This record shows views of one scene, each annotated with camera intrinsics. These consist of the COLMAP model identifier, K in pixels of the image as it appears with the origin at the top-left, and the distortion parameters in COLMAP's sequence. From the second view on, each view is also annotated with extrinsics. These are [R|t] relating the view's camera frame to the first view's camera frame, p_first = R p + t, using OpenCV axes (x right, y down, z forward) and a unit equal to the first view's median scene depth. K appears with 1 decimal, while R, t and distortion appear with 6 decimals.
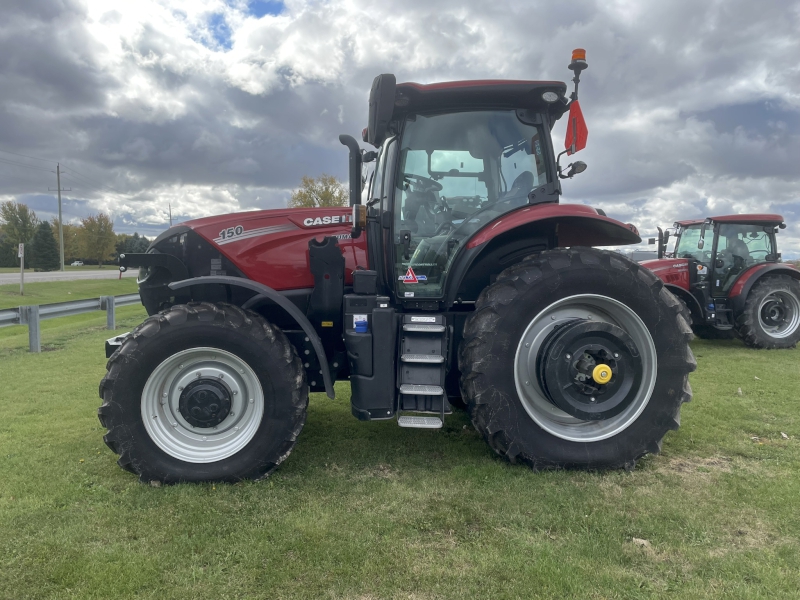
lens RADIAL K [[617.1, 0, 412.9], [0, 617.1, 302.4], [0, 0, 1]] dist [0.092299, -0.121423]
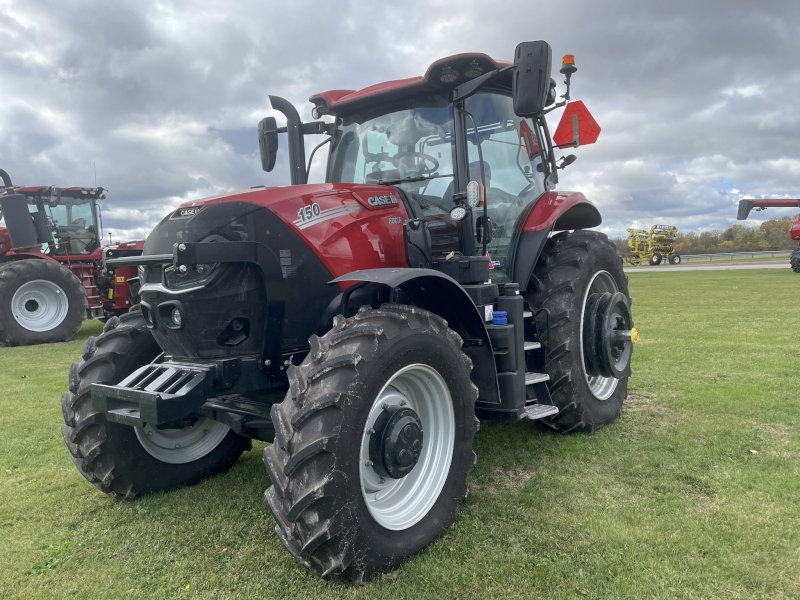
lens RADIAL K [[599.5, 0, 399.4], [0, 599.5, 287.6], [0, 0, 1]] dist [0.079934, -0.106030]
pose [[0.711562, -0.067245, 0.699398, -0.724199], [0.093101, 0.995656, 0.001009, -0.016648], [-0.696428, 0.064396, 0.714731, 0.443300]]
